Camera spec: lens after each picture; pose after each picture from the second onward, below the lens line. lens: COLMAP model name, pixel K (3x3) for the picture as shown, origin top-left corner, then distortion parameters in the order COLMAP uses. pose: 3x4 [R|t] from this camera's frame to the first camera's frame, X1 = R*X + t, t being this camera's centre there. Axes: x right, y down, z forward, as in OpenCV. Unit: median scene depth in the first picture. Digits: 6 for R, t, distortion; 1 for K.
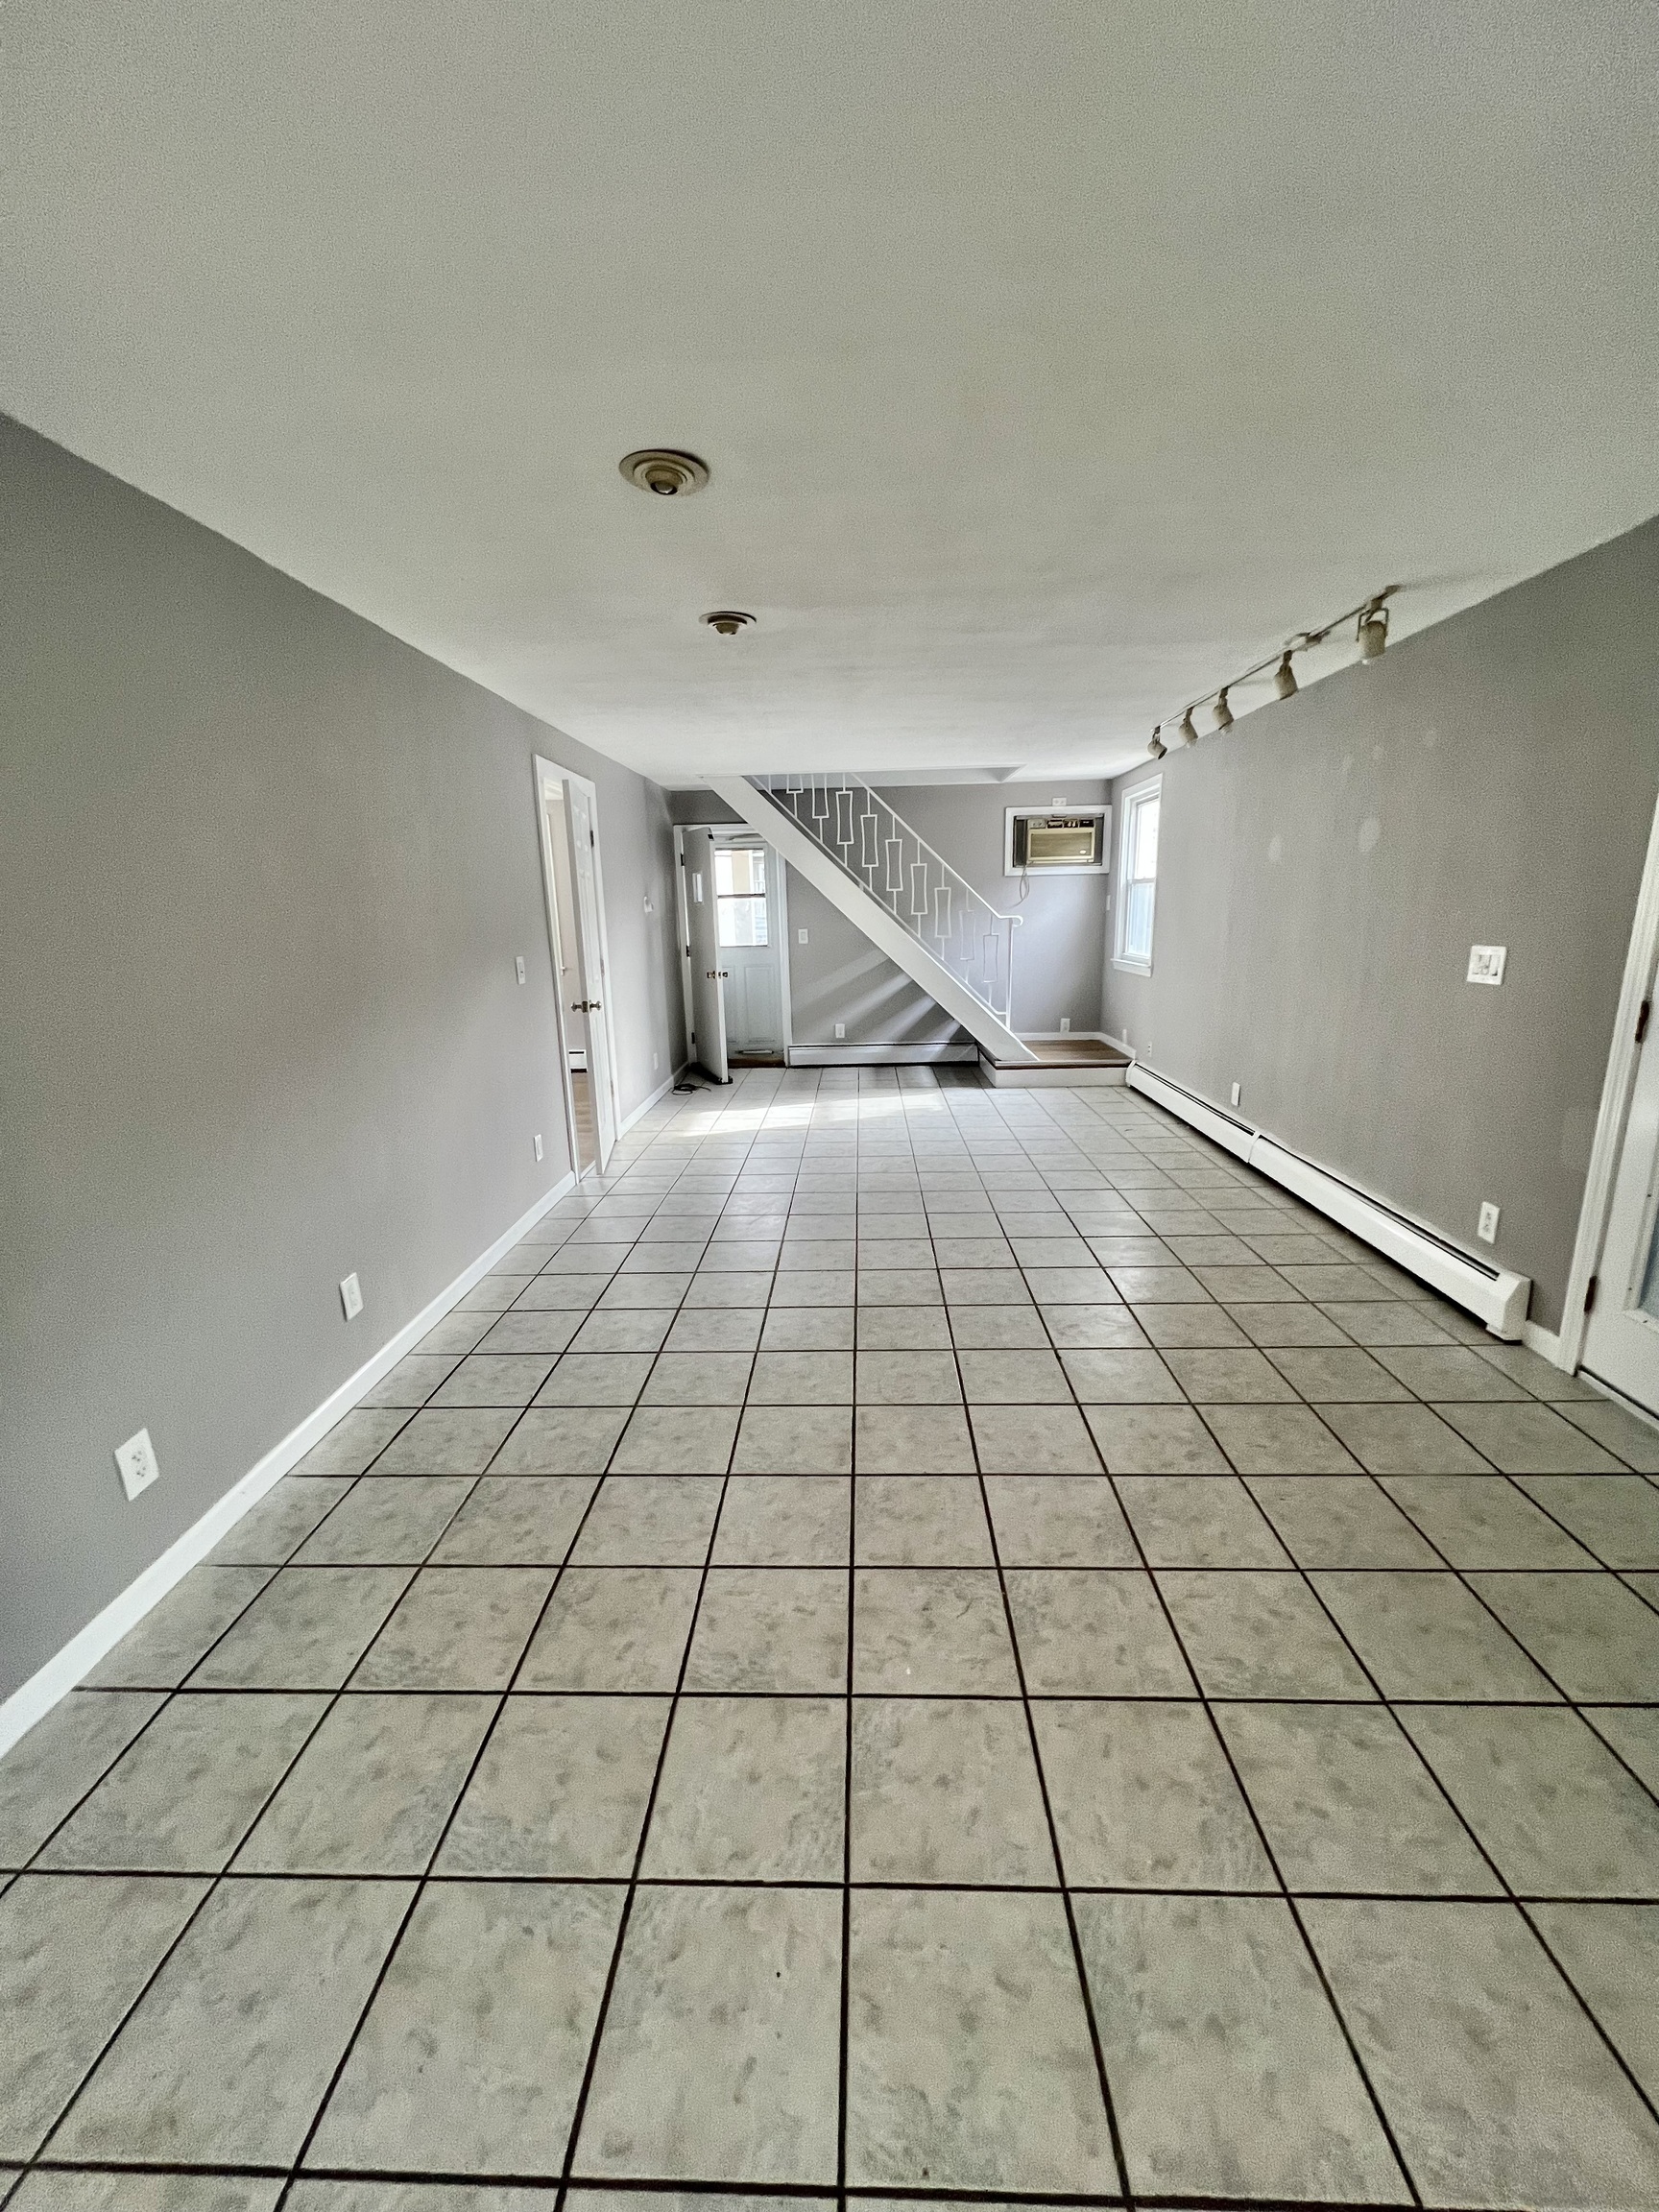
lens RADIAL K [[888.1, 0, 812.4], [0, 888.1, 1106.9], [0, 0, 1]] dist [0.001572, -0.000059]
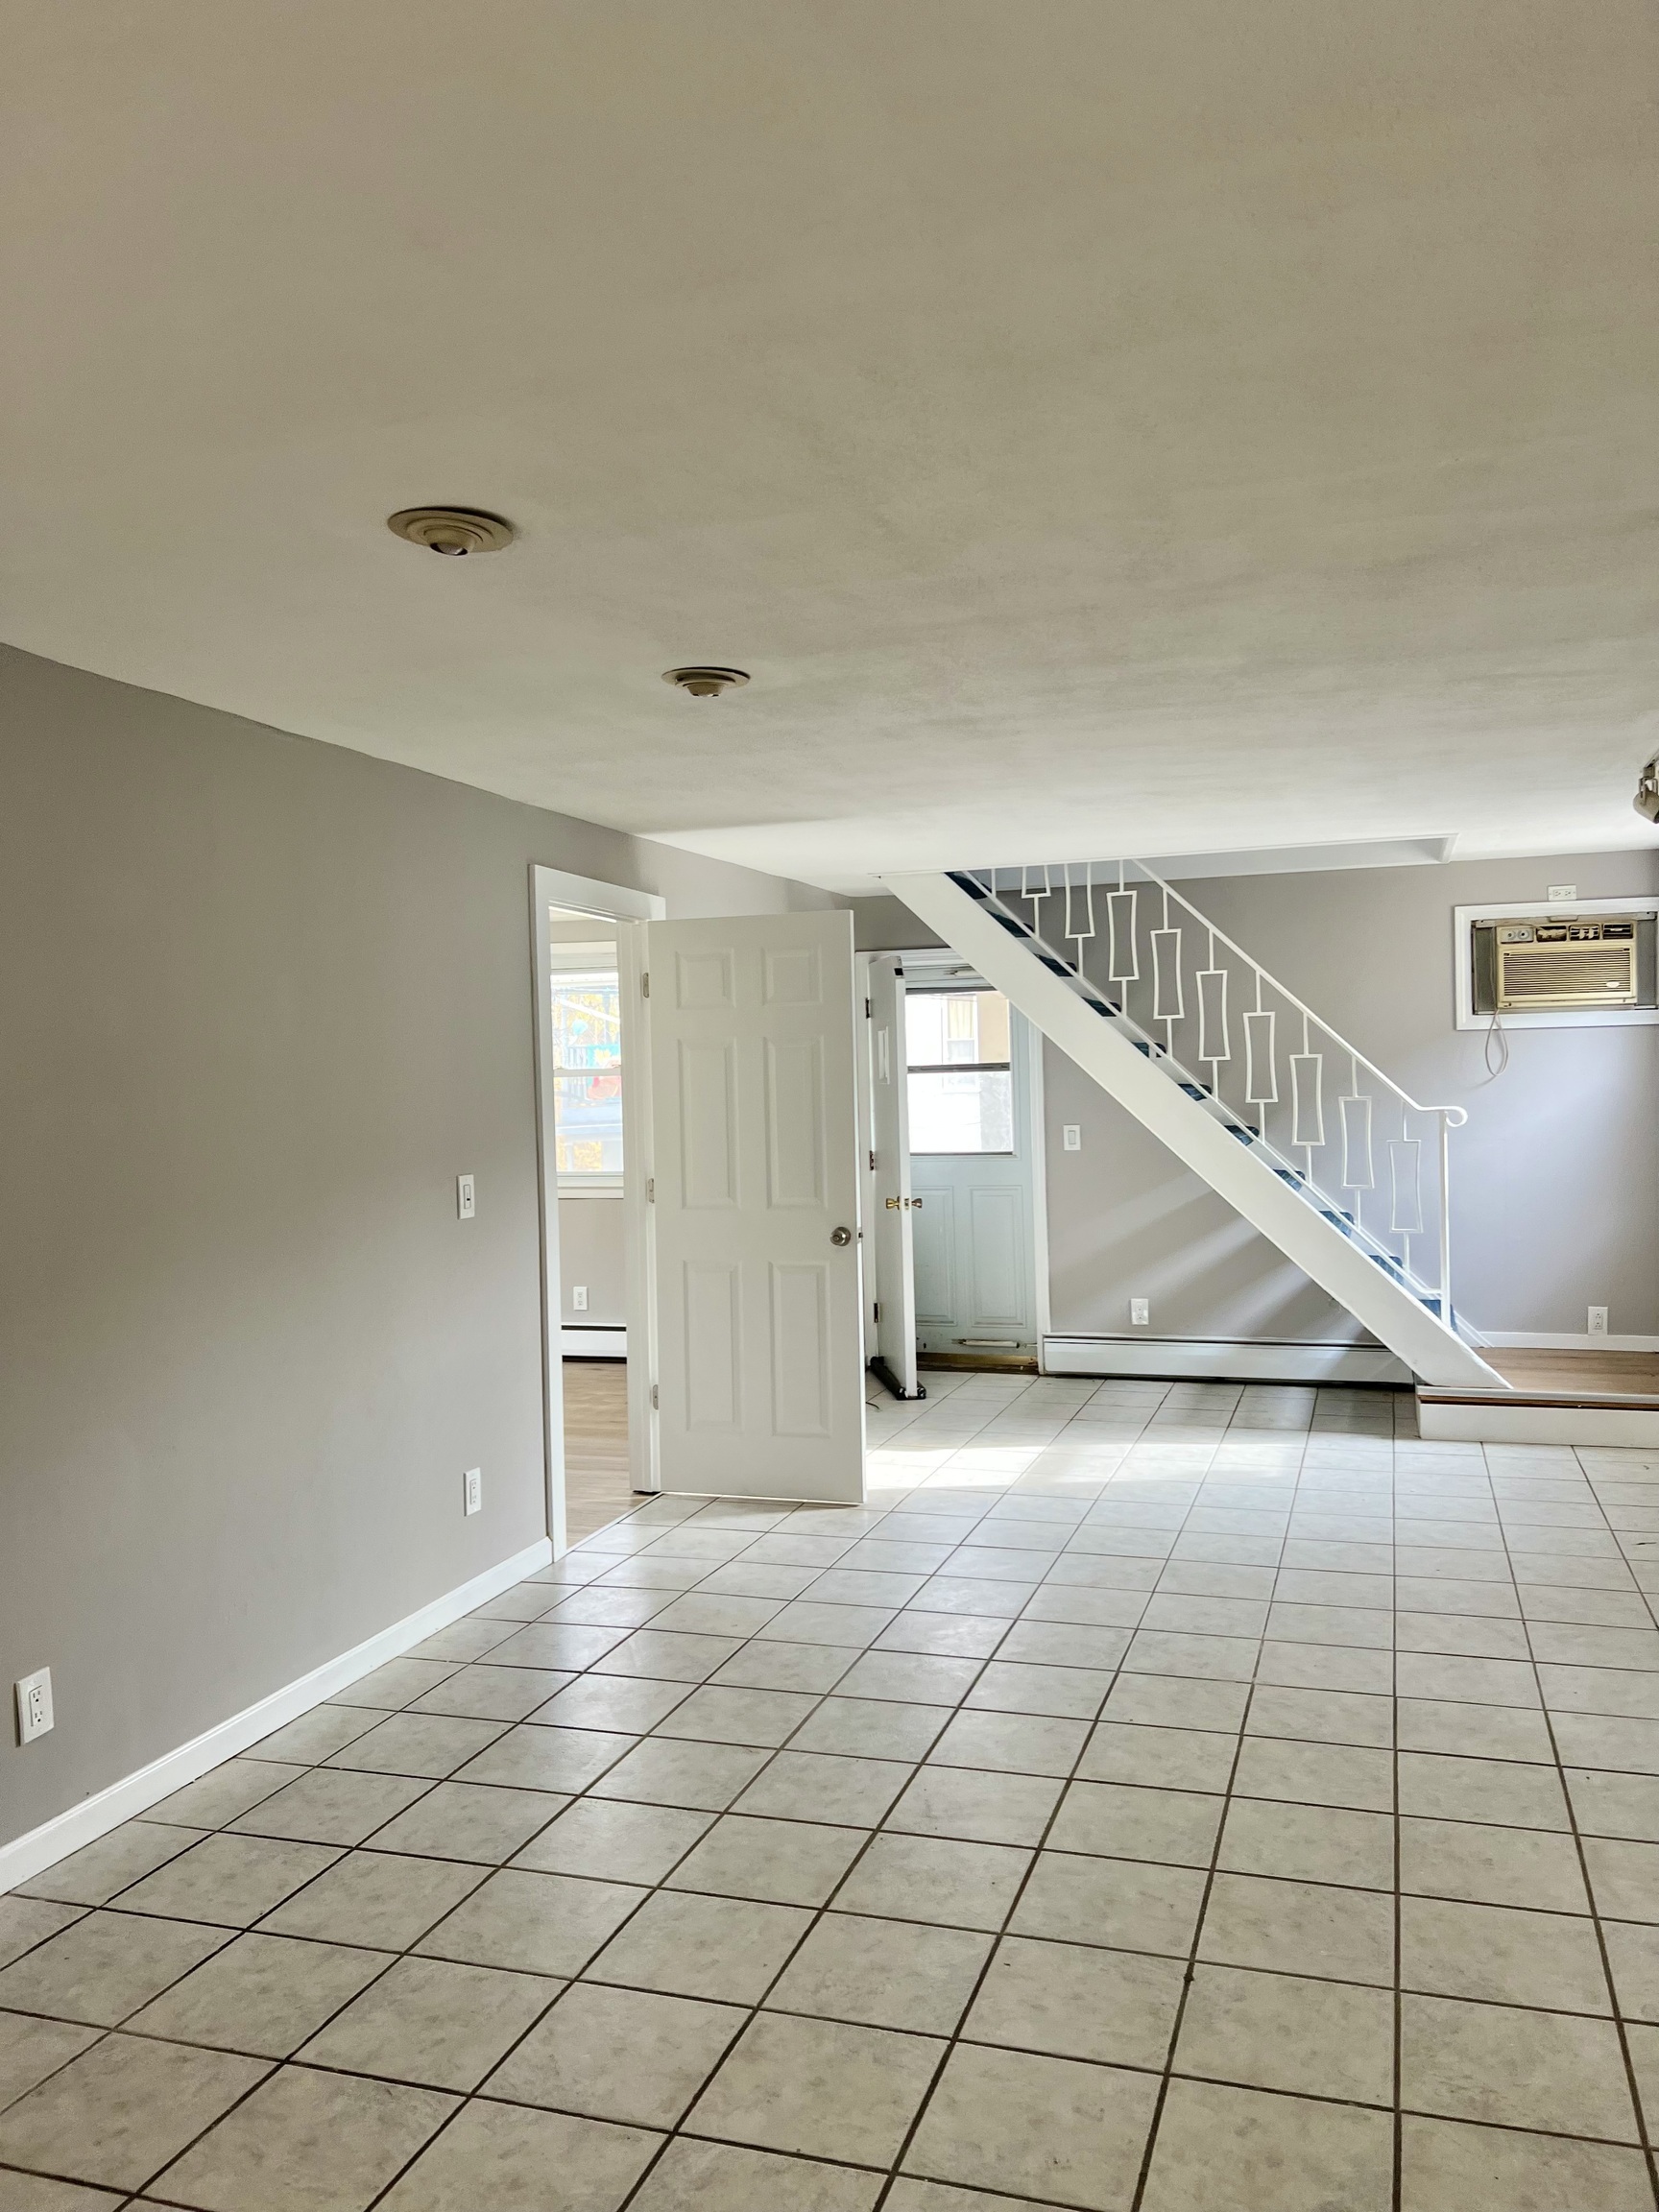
lens RADIAL K [[1662.1, 0, 829.5], [0, 1662.1, 1106.0], [0, 0, 1]] dist [0.042673, -0.042640]
pose [[0.960939, 0.005606, -0.276705, 0.143315], [-0.060379, 0.979959, -0.189828, -0.005961], [0.270095, 0.199120, 0.942019, -0.027116]]
